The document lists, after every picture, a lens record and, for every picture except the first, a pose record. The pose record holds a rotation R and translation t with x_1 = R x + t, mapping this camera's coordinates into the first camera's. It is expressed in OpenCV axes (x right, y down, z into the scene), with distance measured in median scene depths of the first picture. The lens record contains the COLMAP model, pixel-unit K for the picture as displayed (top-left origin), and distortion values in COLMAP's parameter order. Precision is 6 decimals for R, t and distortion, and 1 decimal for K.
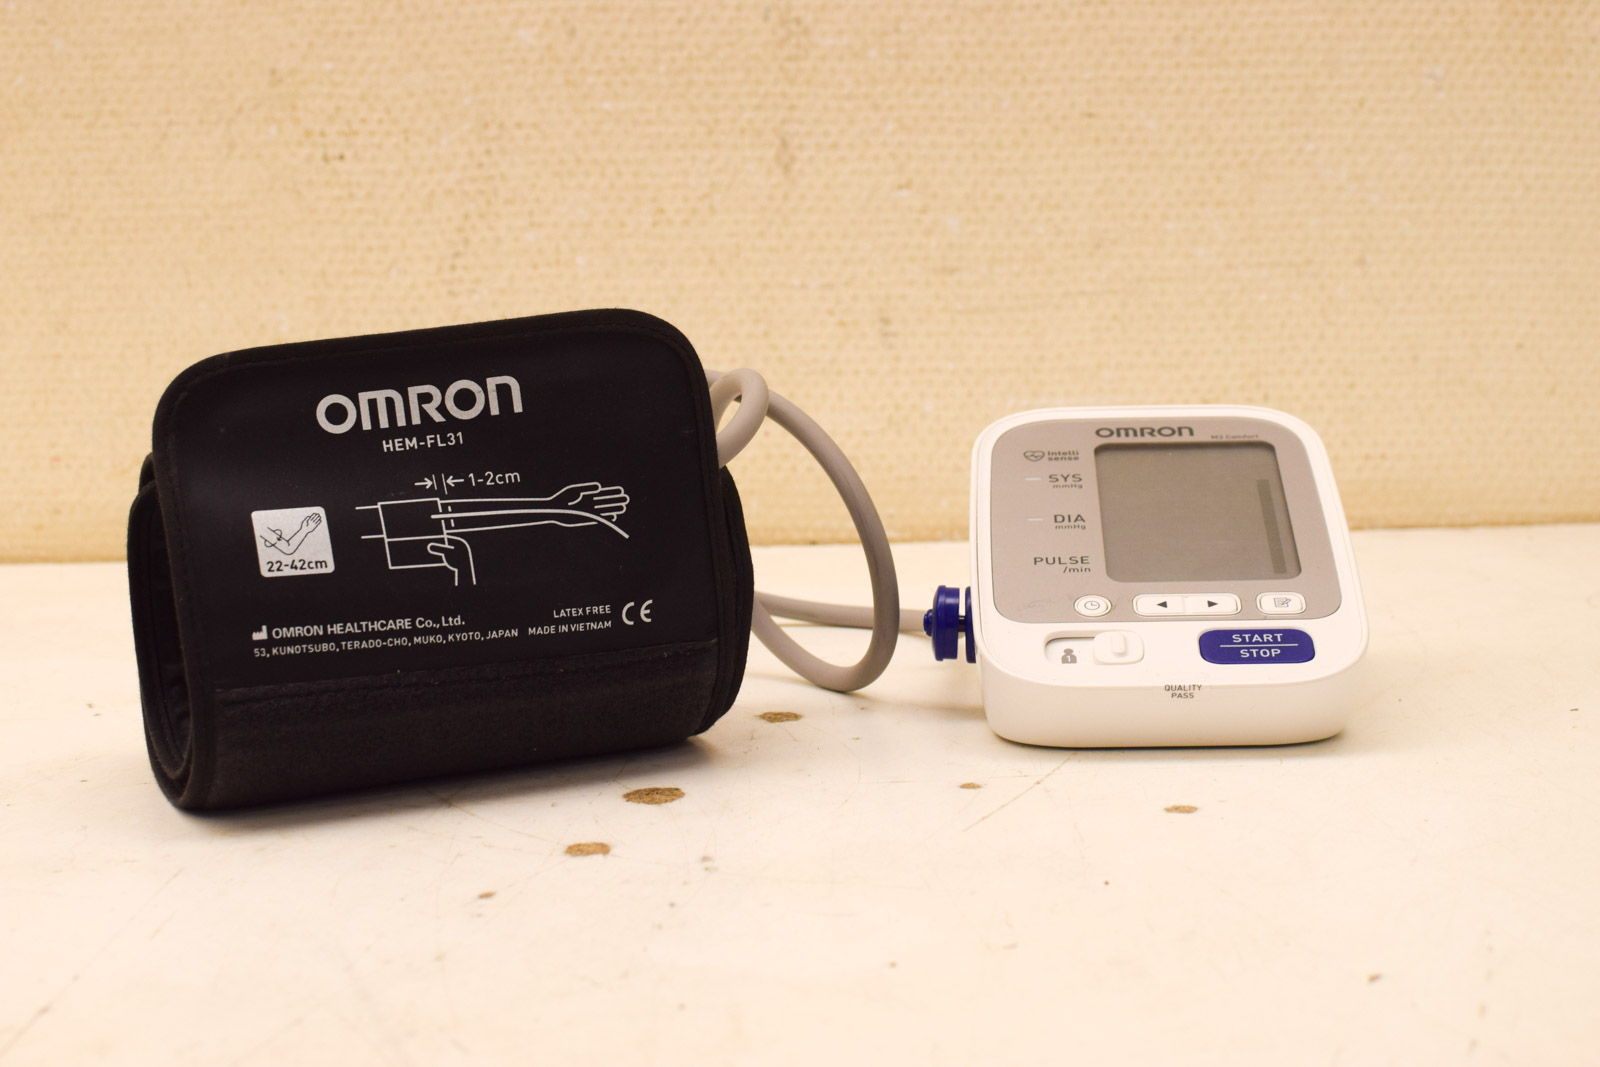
lens RADIAL K [[2460.4, 0, 800.0], [0, 2460.4, 533.5], [0, 0, 1]] dist [-0.184429, 0.104865]
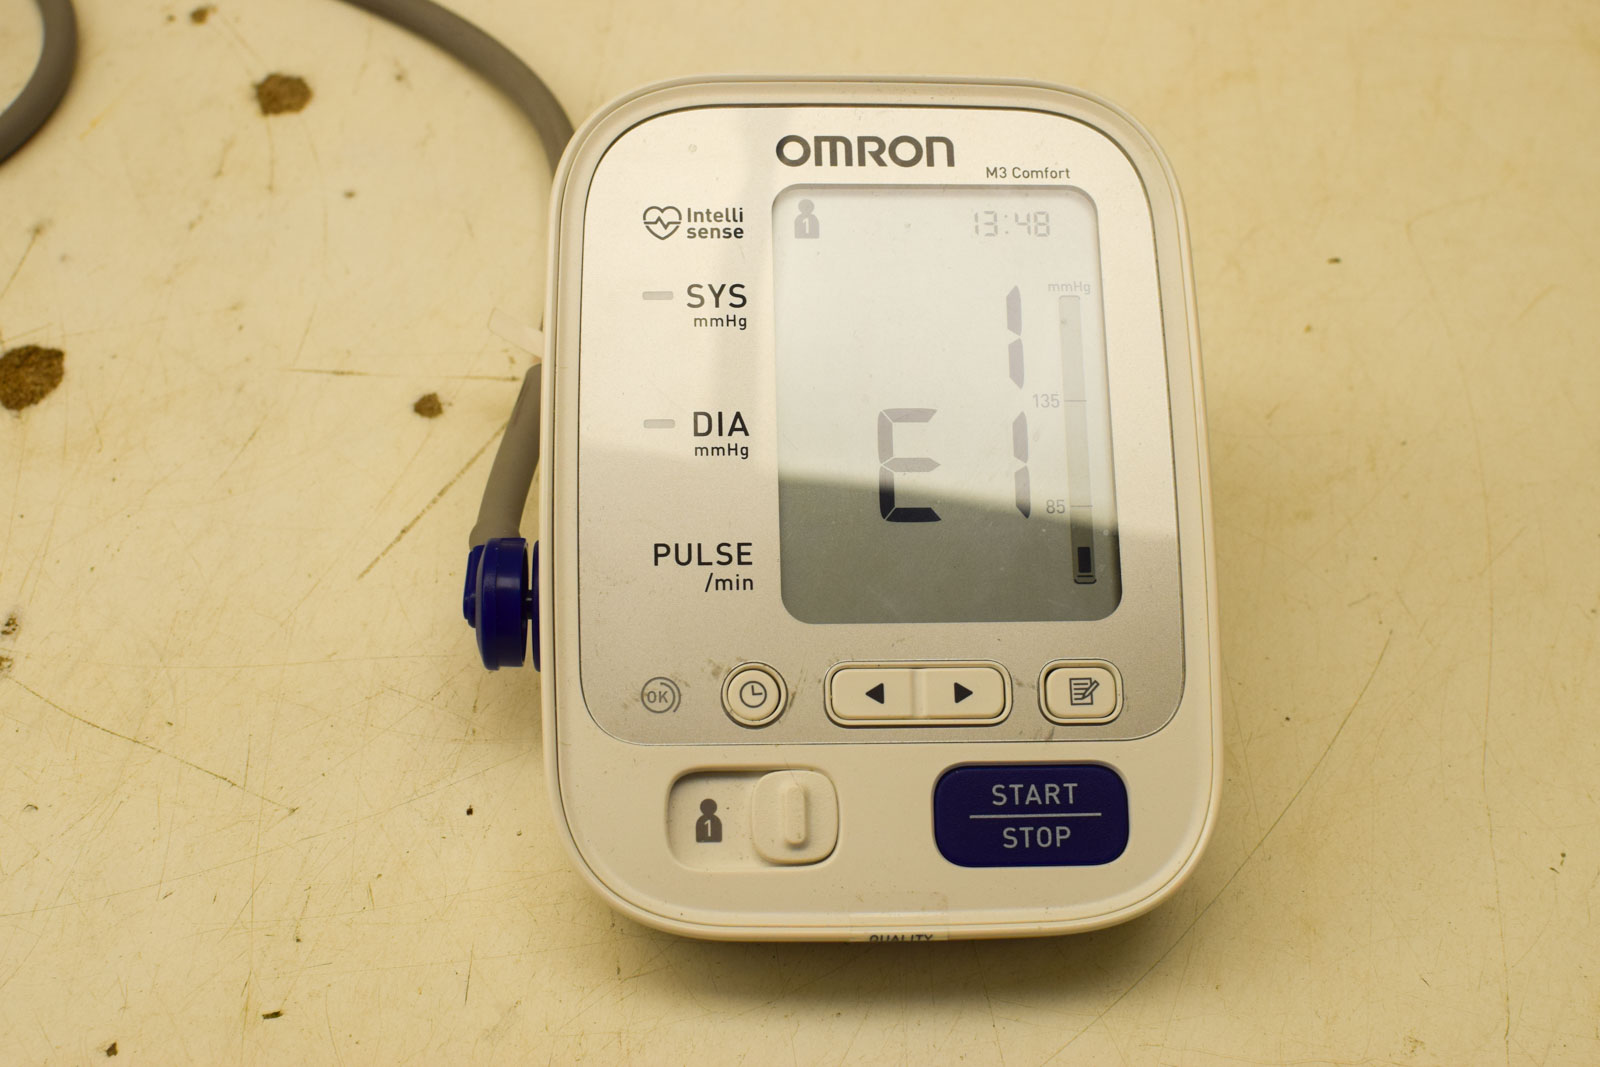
lens RADIAL K [[2460.4, 0, 800.0], [0, 2460.4, 533.5], [0, 0, 1]] dist [-0.184429, 0.104865]
pose [[0.991421, -0.042424, 0.123633, 0.055756], [-0.050736, 0.746794, 0.663117, -0.345656], [-0.120461, -0.663701, 0.738235, 0.551051]]
